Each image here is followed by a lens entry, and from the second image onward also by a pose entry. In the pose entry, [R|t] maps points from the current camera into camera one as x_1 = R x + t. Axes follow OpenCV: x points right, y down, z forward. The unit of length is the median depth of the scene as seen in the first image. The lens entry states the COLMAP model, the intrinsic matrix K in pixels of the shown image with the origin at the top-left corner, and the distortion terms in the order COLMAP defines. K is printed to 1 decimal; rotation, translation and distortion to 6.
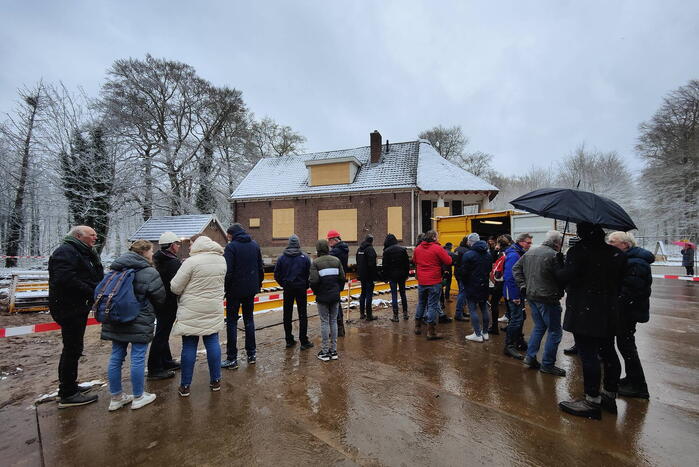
lens RADIAL K [[332.3, 0, 331.8], [0, 332.3, 230.9], [0, 0, 1]] dist [0.015650, -0.000525]
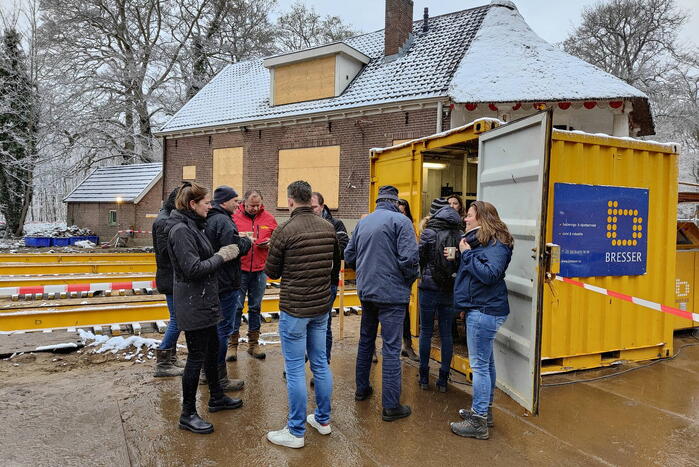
lens RADIAL K [[490.8, 0, 350.2], [0, 490.8, 233.9], [0, 0, 1]] dist [0.023363, -0.013701]
pose [[0.967134, 0.038488, -0.251337, 0.098234], [-0.019949, 0.996916, 0.075896, 0.003553], [0.253483, -0.068388, 0.964919, 0.094295]]
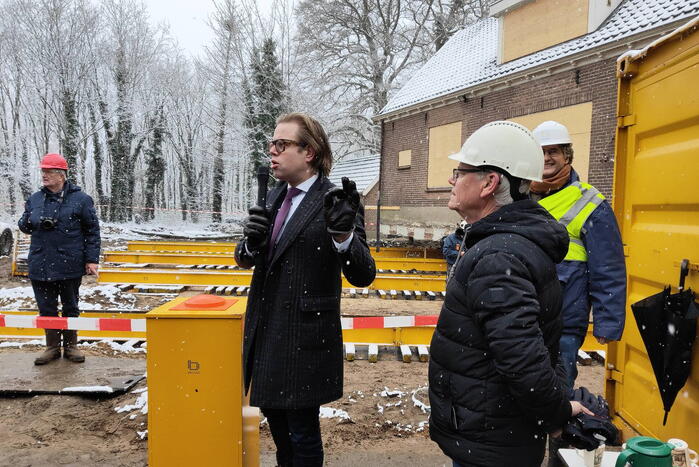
lens RADIAL K [[490.8, 0, 345.2], [0, 490.8, 244.0], [0, 0, 1]] dist [0.023363, -0.013701]
pose [[0.716818, 0.073850, -0.693339, 0.090122], [0.008843, 0.993332, 0.114945, 0.006744], [0.697205, -0.088526, 0.711385, 0.150956]]
